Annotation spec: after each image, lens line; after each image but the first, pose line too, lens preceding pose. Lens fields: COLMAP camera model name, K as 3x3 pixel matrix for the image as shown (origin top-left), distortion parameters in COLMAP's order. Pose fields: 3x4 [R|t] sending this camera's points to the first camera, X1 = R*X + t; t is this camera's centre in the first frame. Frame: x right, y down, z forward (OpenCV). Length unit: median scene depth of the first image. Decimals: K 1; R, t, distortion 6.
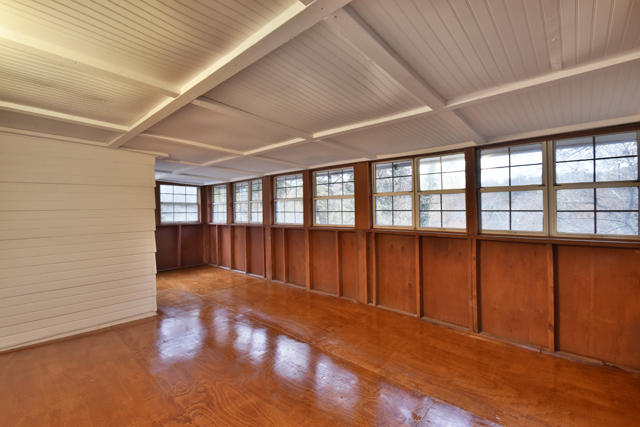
lens RADIAL K [[283.8, 0, 322.7], [0, 283.8, 211.7], [0, 0, 1]] dist [-0.004353, -0.006331]
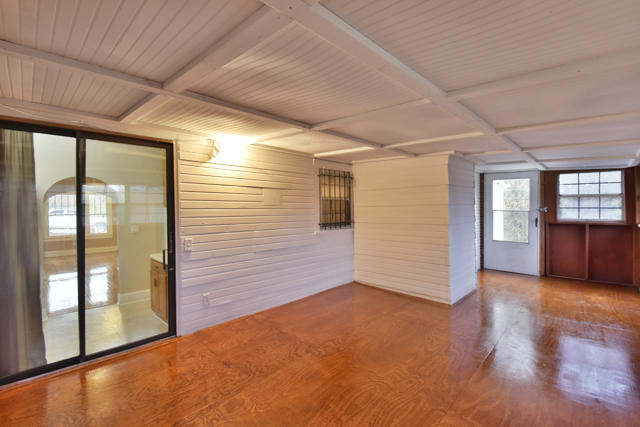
lens RADIAL K [[283.8, 0, 325.3], [0, 283.8, 211.7], [0, 0, 1]] dist [-0.004353, -0.006331]
pose [[-0.035083, 0.024588, -0.999082, 0.296974], [0.002292, 0.999697, 0.024523, -0.006698], [0.999382, -0.001430, -0.035129, 0.349664]]
